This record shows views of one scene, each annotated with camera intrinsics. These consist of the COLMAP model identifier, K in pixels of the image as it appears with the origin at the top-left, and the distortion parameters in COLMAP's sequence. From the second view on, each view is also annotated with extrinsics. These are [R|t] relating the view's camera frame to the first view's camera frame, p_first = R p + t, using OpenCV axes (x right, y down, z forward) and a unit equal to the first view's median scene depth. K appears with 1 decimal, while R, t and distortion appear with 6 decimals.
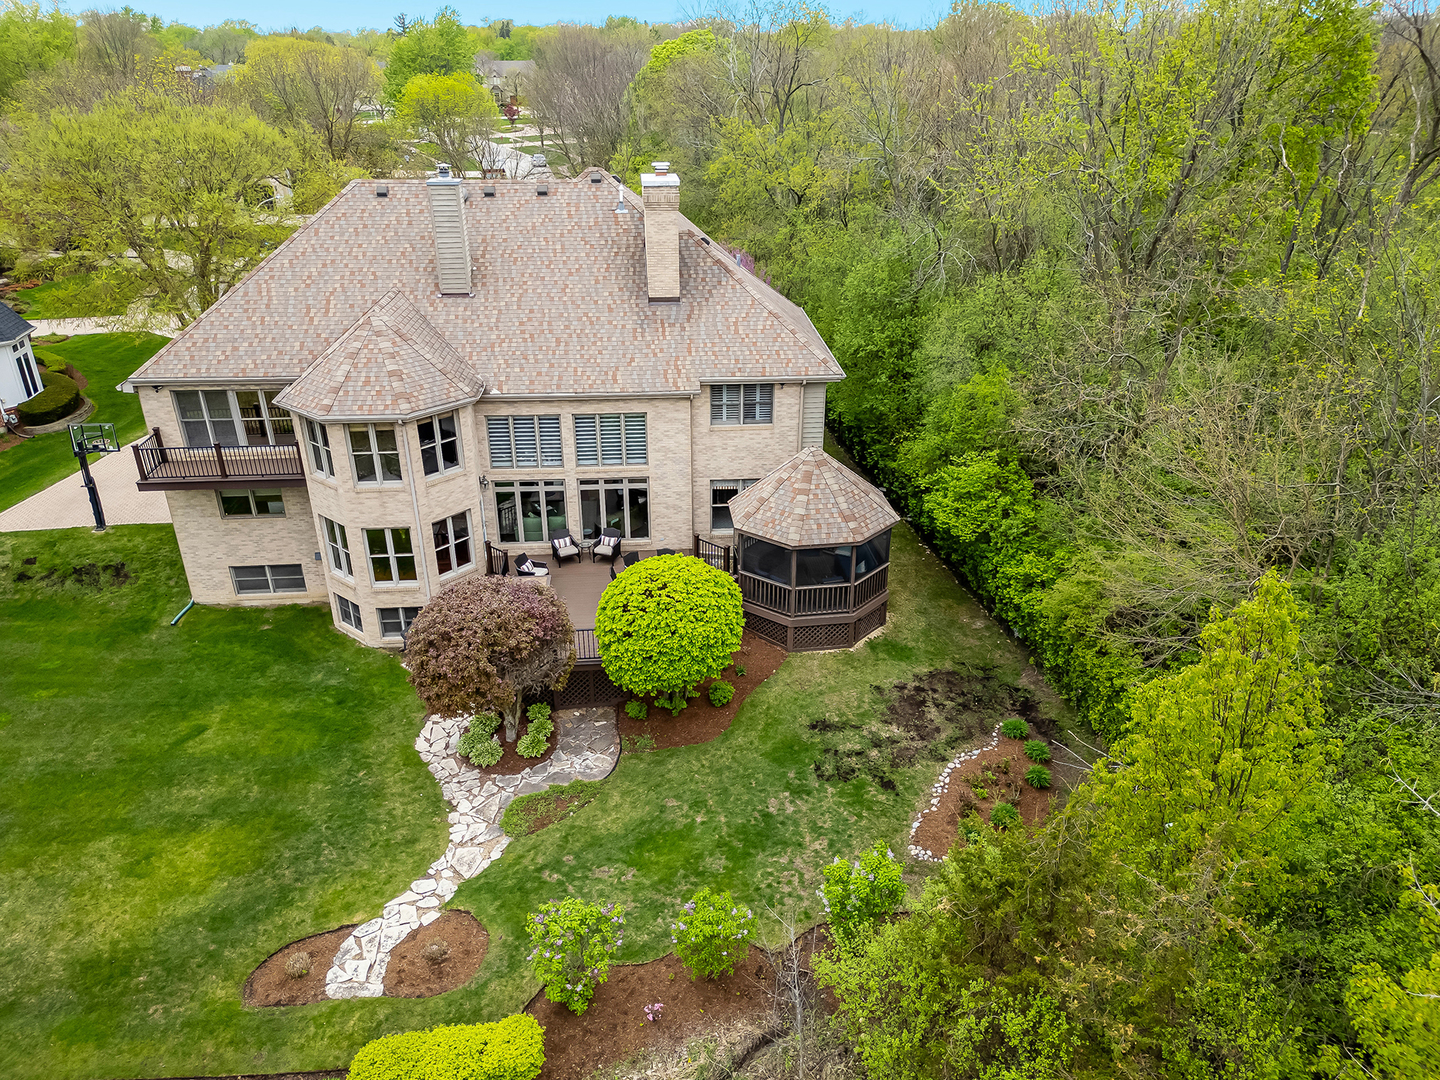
lens RADIAL K [[1008.0, 0, 721.8], [0, 1008.0, 548.6], [0, 0, 1]] dist [0.080546, -0.075270]
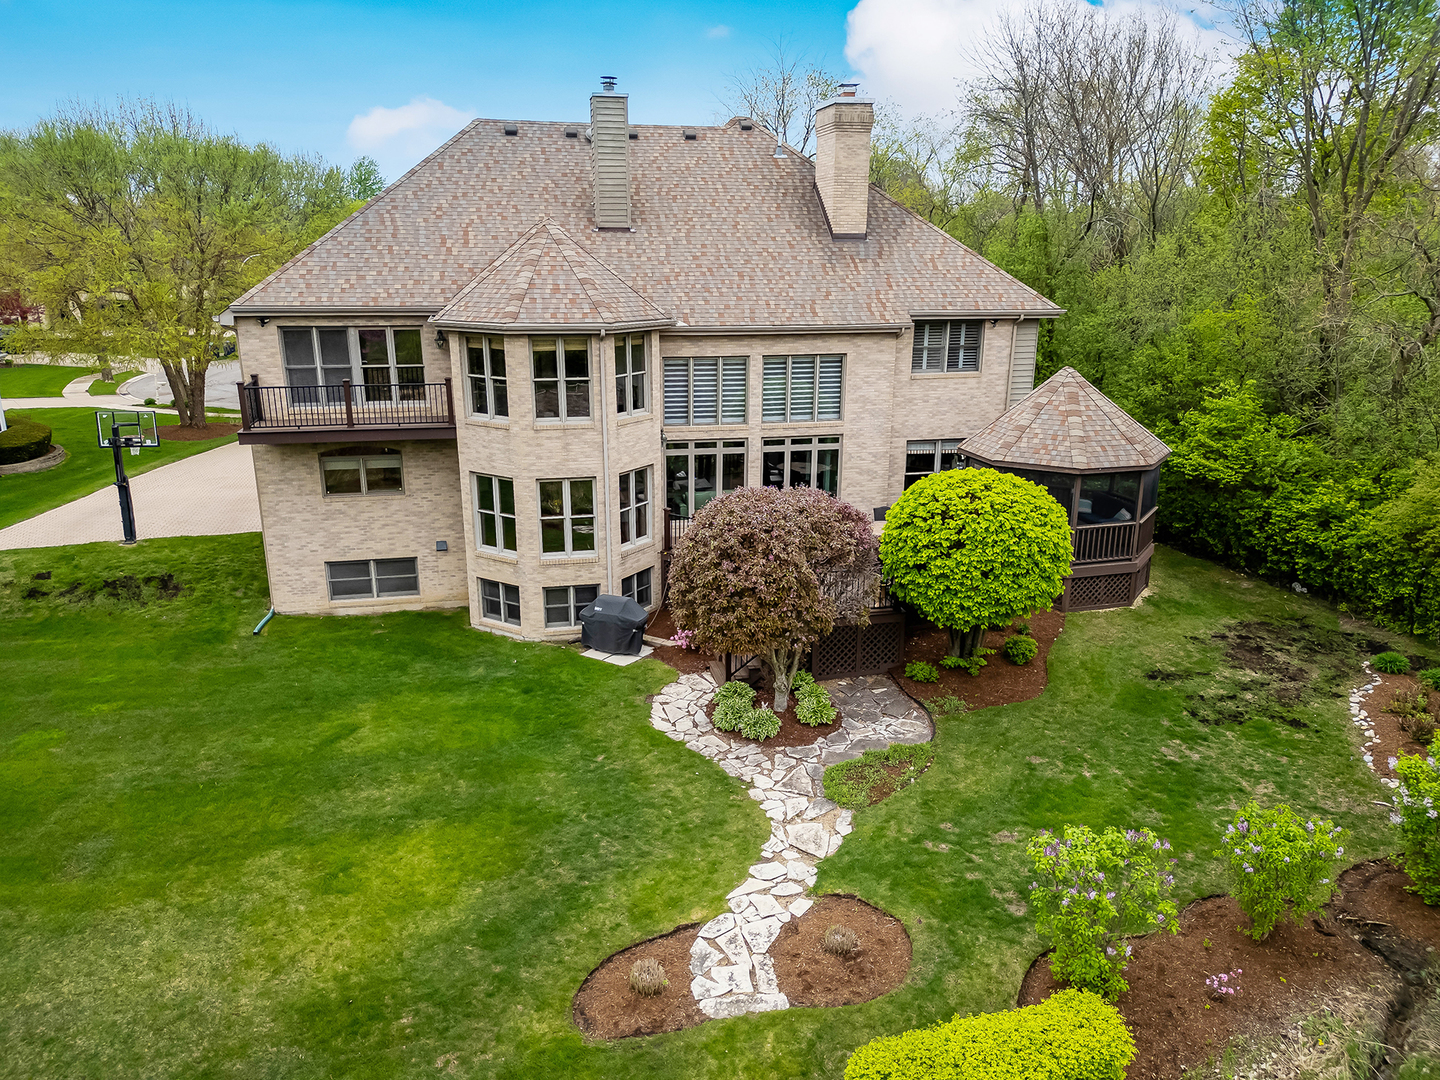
lens RADIAL K [[1008.0, 0, 719.5], [0, 1008.0, 552.2], [0, 0, 1]] dist [0.080546, -0.075270]
pose [[0.991519, -0.034446, 0.125314, -0.302683], [0.054761, 0.985192, -0.162477, 0.168479], [-0.117862, 0.167961, 0.978722, 0.208351]]
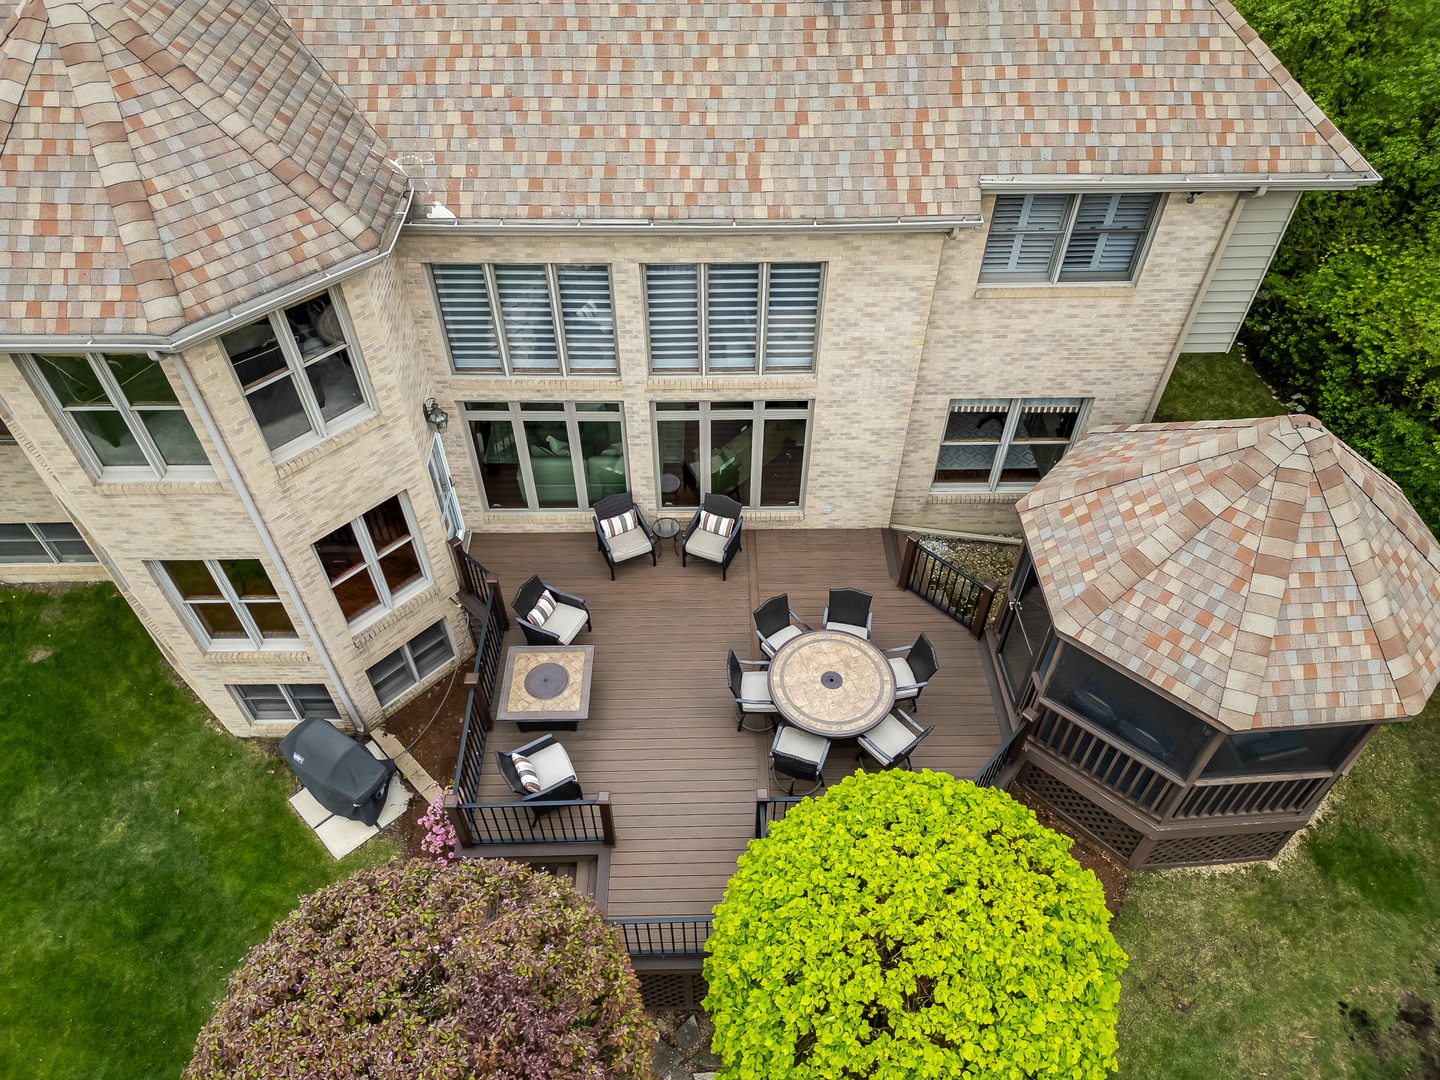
lens RADIAL K [[1008.0, 0, 717.8], [0, 1008.0, 546.5], [0, 0, 1]] dist [0.080546, -0.075270]
pose [[0.997686, 0.049928, -0.046160, -0.096112], [-0.029691, 0.930599, 0.364833, -0.179907], [0.061172, -0.362618, 0.929928, 0.604606]]
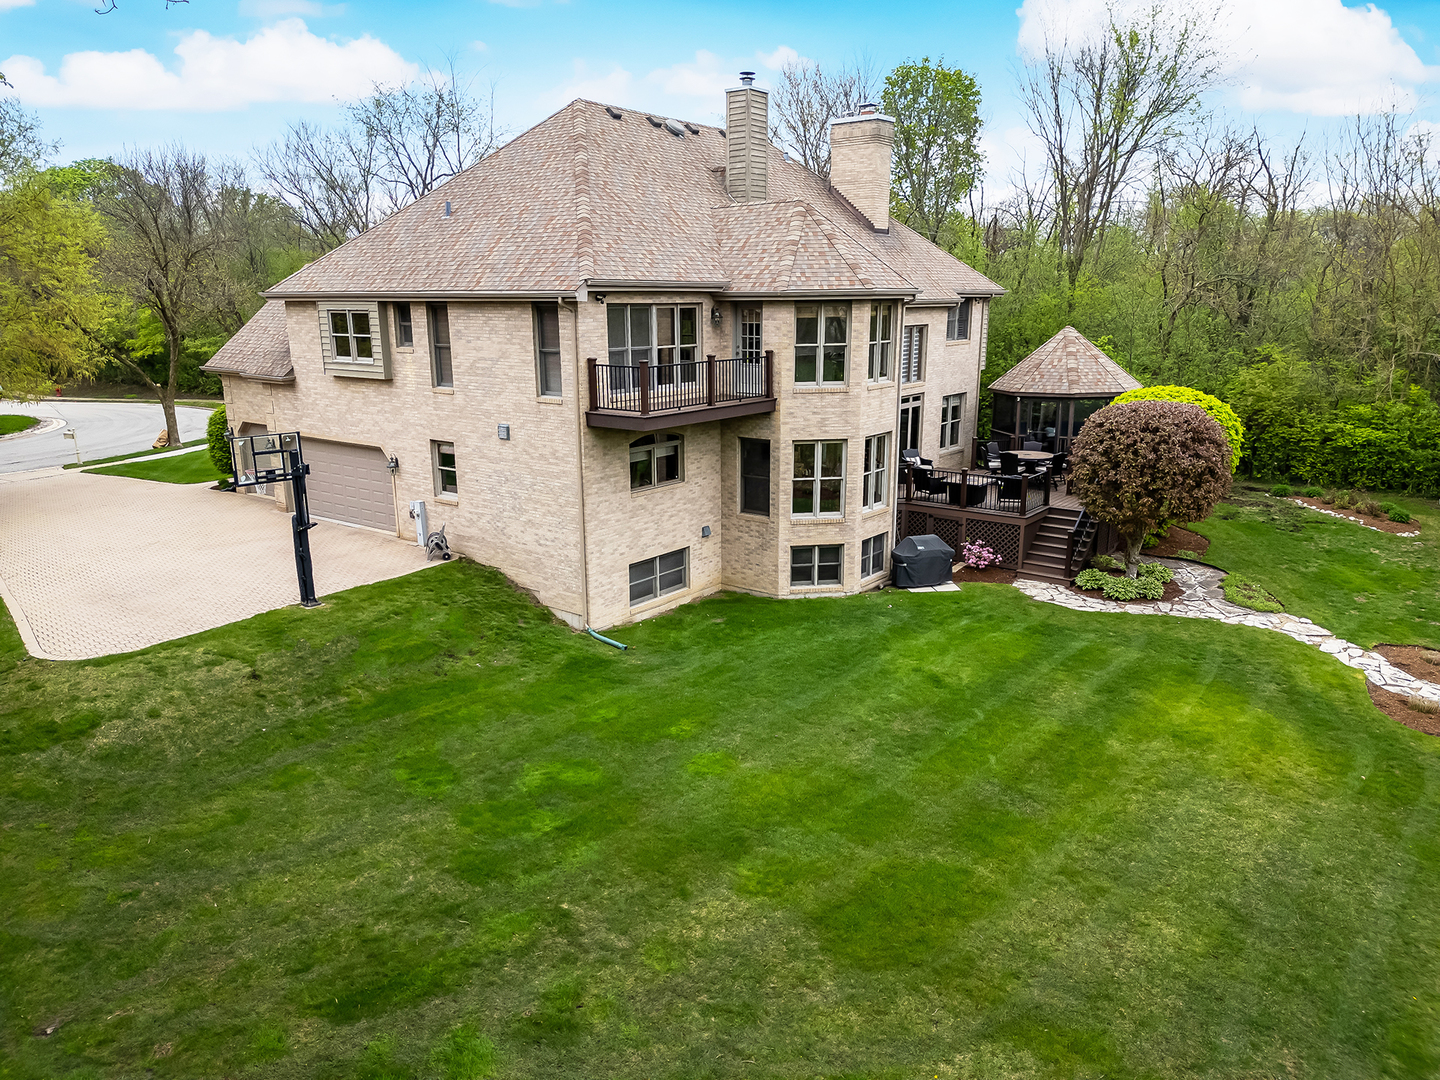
lens RADIAL K [[1008.0, 0, 719.9], [0, 1008.0, 543.9], [0, 0, 1]] dist [0.080546, -0.075270]
pose [[0.672600, -0.180287, 0.717708, -1.029534], [0.333048, 0.939840, -0.076030, 0.085991], [-0.660823, 0.290169, 0.692181, 0.502528]]
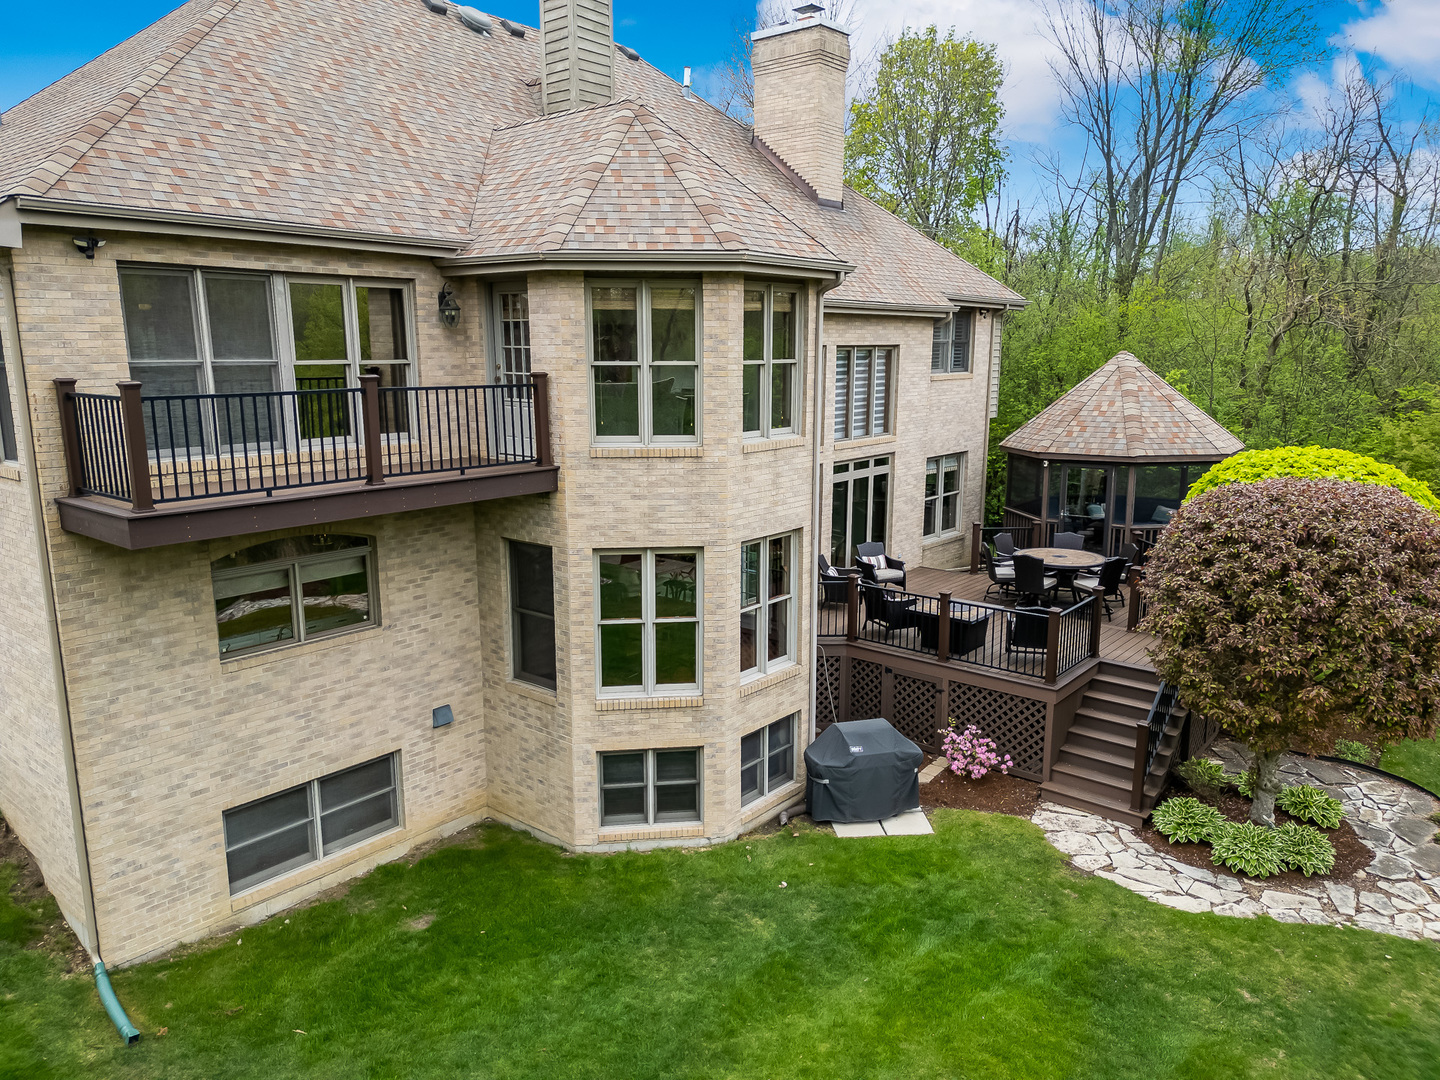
lens RADIAL K [[1008.0, 0, 719.0], [0, 1008.0, 544.1], [0, 0, 1]] dist [0.080546, -0.075270]
pose [[0.698538, -0.138813, 0.701980, -0.647948], [0.318499, 0.938786, -0.131297, 0.034497], [-0.640783, 0.315296, 0.699990, 0.677730]]
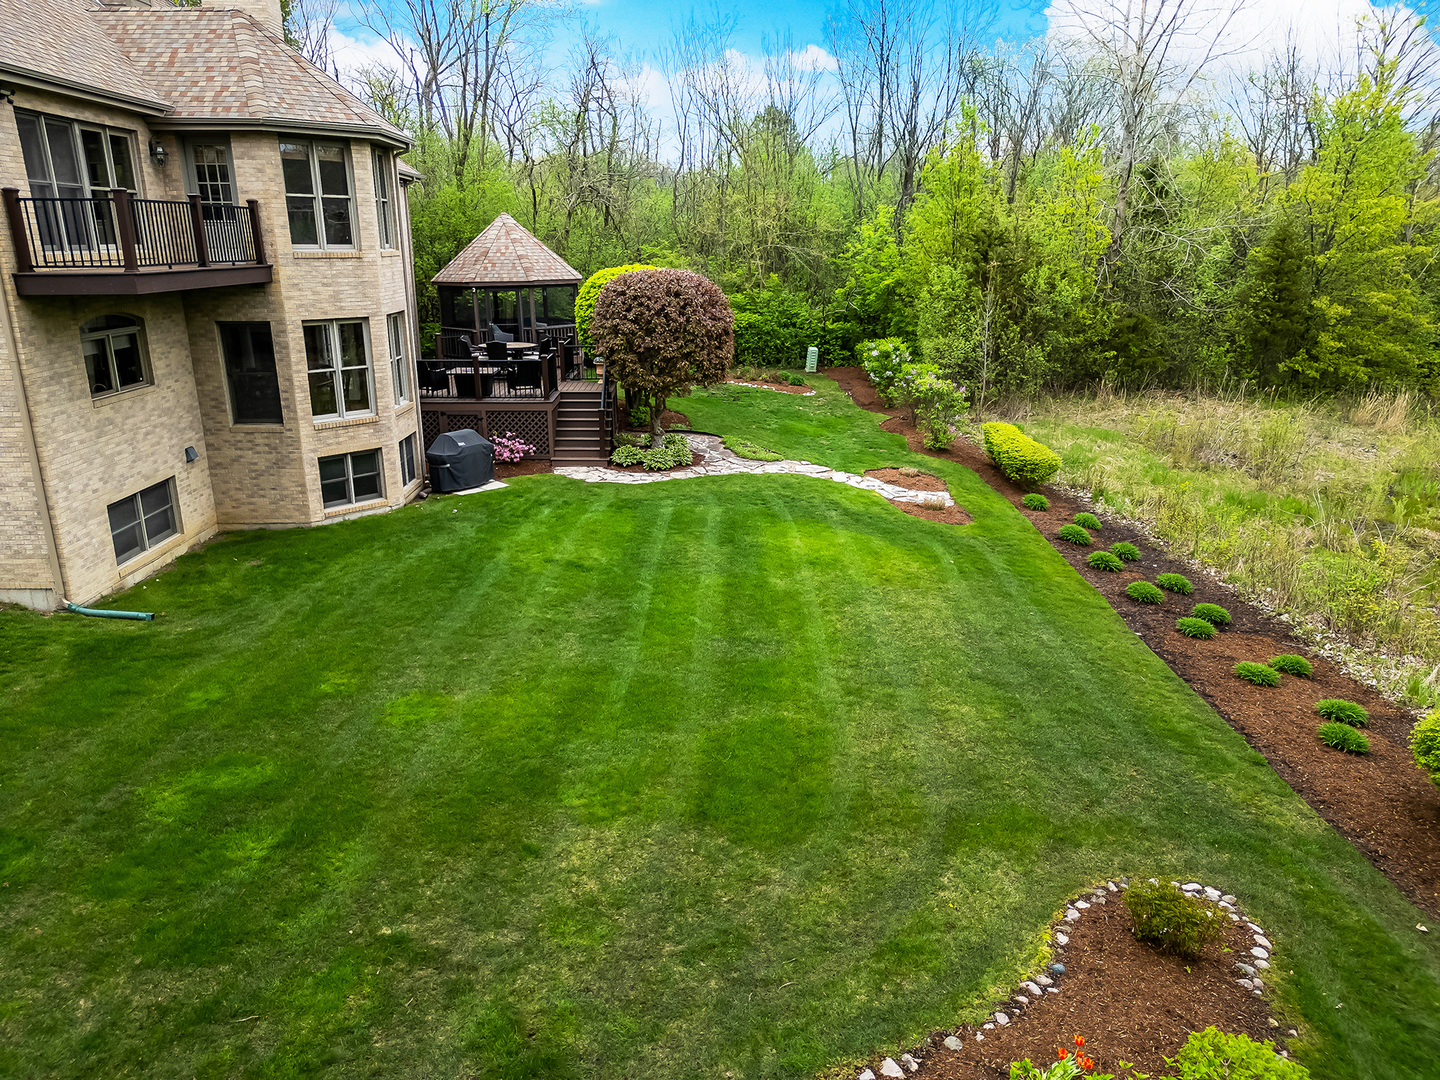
lens RADIAL K [[1008.0, 0, 718.3], [0, 1008.0, 542.8], [0, 0, 1]] dist [0.080546, -0.075270]
pose [[0.056550, -0.286643, 0.956367, -1.033159], [0.446354, 0.864099, 0.232595, 0.053978], [-0.893068, 0.413725, 0.176809, 0.710338]]
